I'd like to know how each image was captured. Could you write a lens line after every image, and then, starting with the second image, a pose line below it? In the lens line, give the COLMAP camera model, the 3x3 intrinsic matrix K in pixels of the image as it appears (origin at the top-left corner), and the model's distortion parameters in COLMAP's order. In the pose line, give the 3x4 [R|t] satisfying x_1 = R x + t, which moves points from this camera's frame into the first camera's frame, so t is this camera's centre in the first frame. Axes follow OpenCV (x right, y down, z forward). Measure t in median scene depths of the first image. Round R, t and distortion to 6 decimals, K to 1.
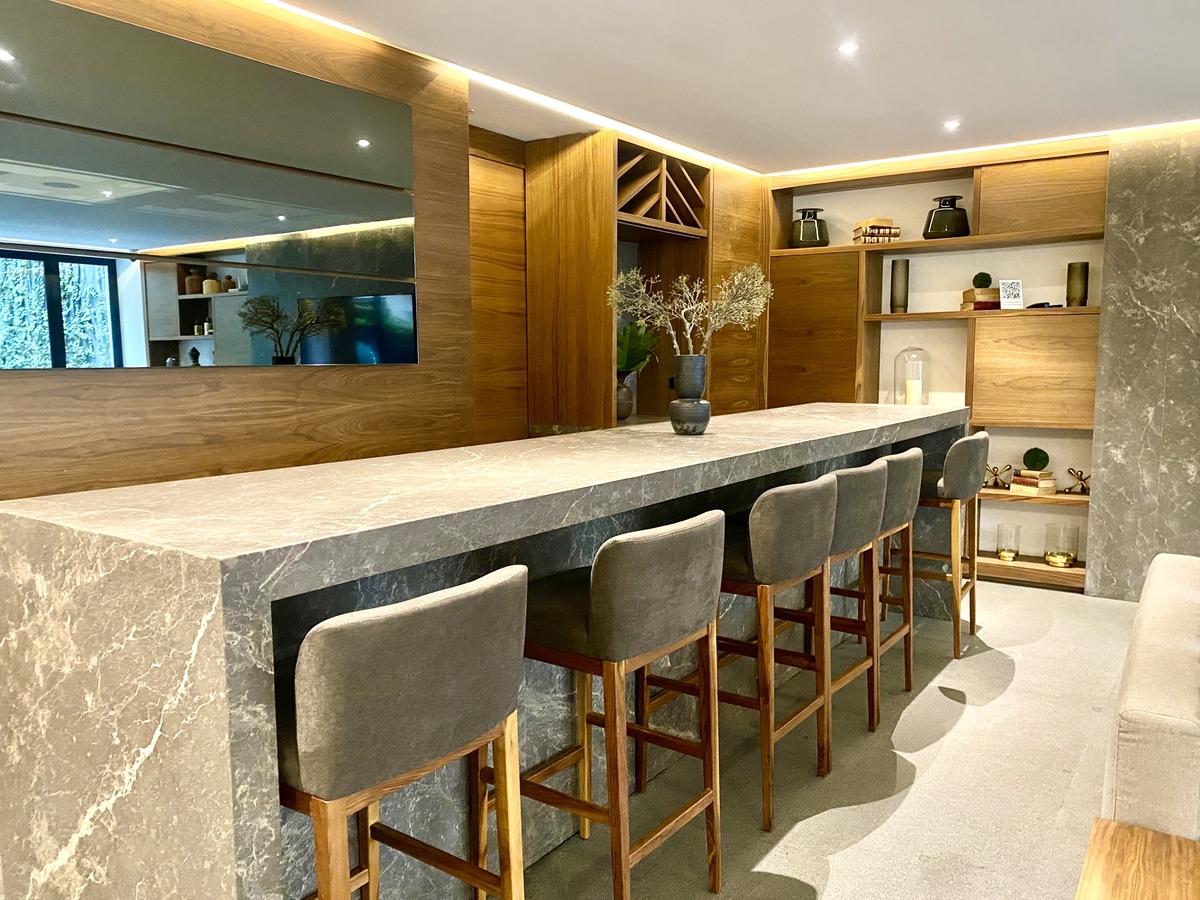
lens RADIAL K [[927.7, 0, 597.6], [0, 927.7, 441.9], [0, 0, 1]] dist [-0.003814, 0.004736]
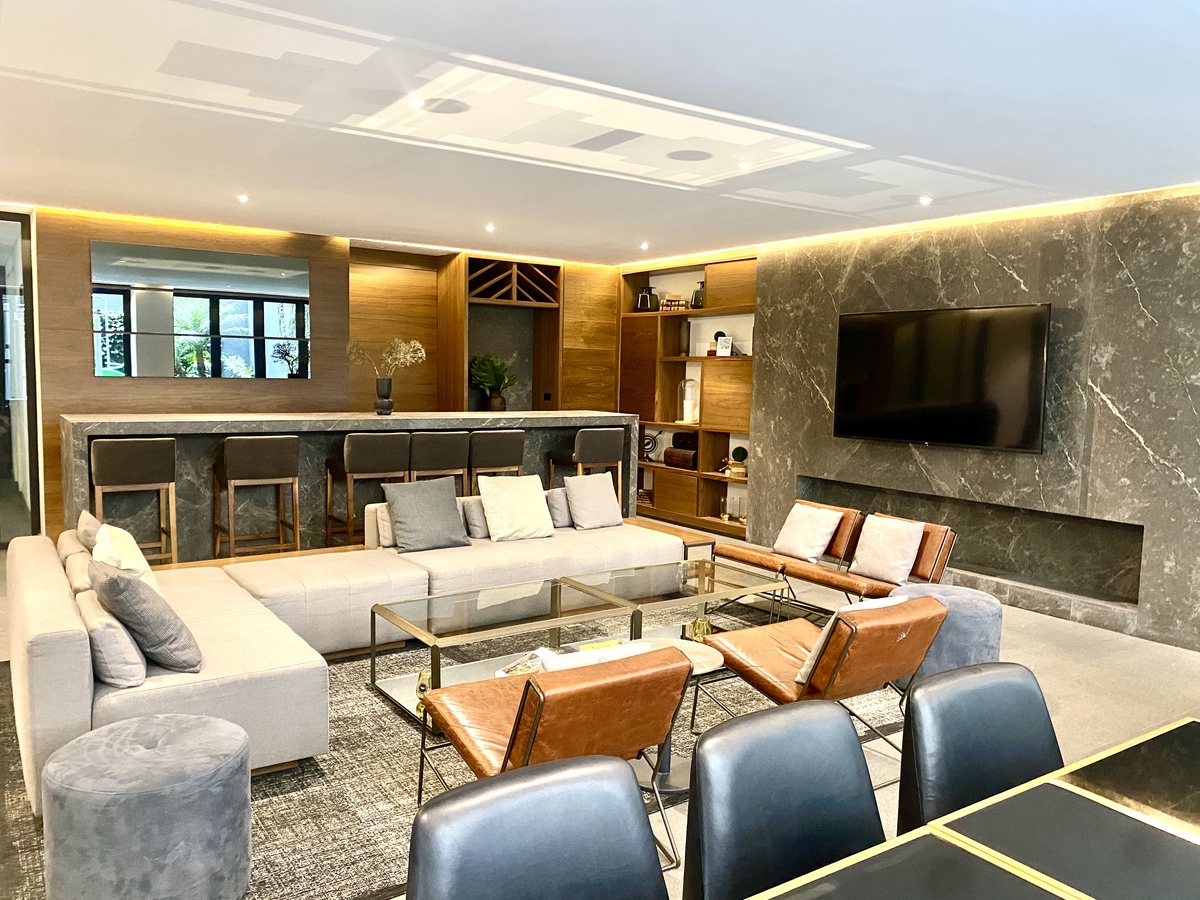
lens RADIAL K [[927.7, 0, 606.4], [0, 927.7, 455.8], [0, 0, 1]] dist [-0.003814, 0.004736]
pose [[0.932953, 0.059783, -0.355000, 0.860672], [-0.063168, 0.998001, 0.002056, 0.034128], [0.354413, 0.020506, 0.934864, -0.536913]]
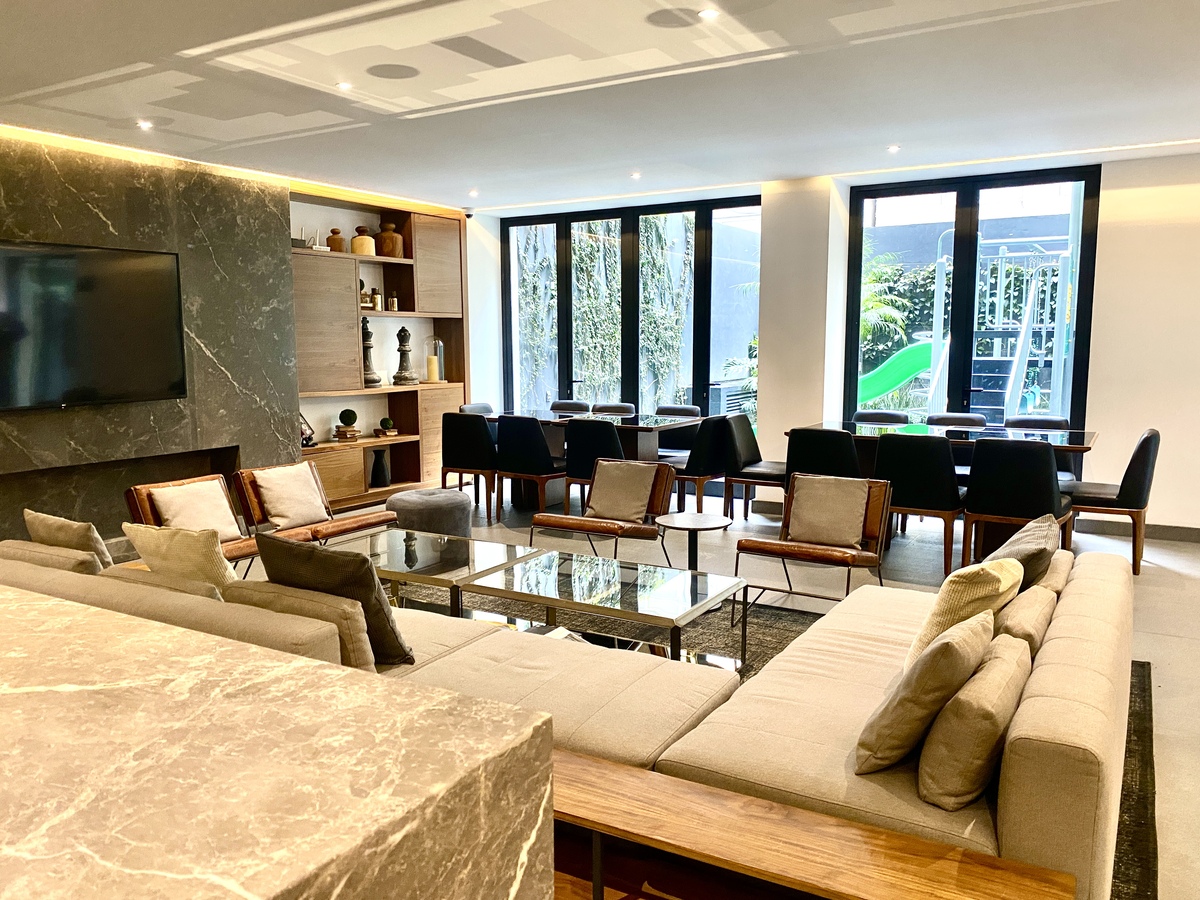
lens RADIAL K [[927.7, 0, 602.1], [0, 927.7, 454.1], [0, 0, 1]] dist [-0.003814, 0.004736]
pose [[-0.081577, -0.120667, 0.989335, -0.221888], [0.099105, 0.986742, 0.128523, -0.024845], [-0.991727, 0.108533, -0.068537, 0.228462]]
